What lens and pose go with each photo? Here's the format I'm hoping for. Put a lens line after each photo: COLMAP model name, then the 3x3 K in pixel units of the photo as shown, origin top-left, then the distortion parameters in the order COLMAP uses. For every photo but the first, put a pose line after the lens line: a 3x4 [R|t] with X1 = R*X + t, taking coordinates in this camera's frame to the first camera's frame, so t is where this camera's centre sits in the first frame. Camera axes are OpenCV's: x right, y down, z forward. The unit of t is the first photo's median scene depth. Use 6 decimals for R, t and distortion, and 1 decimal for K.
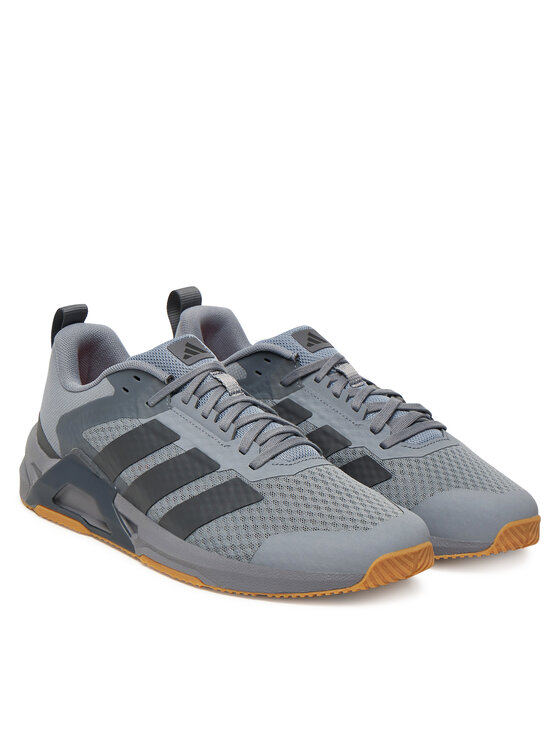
lens RADIAL K [[1776.4, 0, 277.9], [0, 1776.4, 368.7], [0, 0, 1]] dist [1.520310, 0.000000]
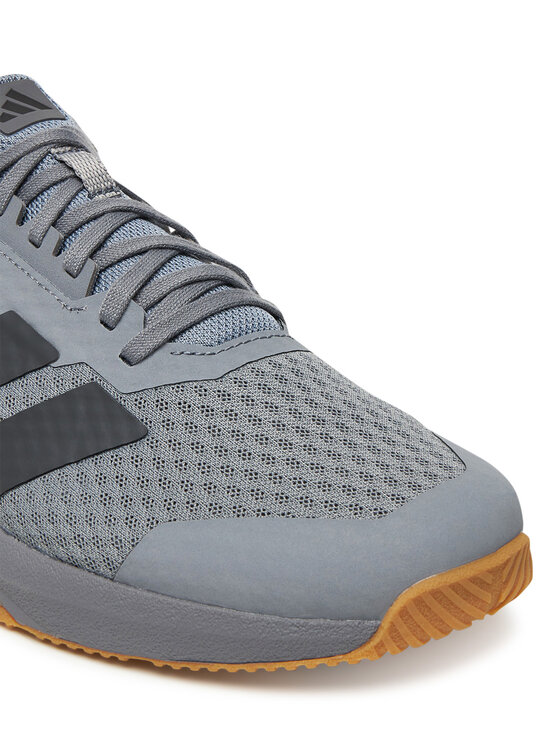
lens RADIAL K [[843.2, 0, 275.4], [0, 843.2, 369.4], [0, 0, 1]] dist [0.120933, 0.000000]
pose [[0.999858, 0.000857, -0.016852, 0.026953], [0.002401, 0.981318, 0.192379, 0.016946], [0.016702, -0.192392, 0.981176, 0.799415]]
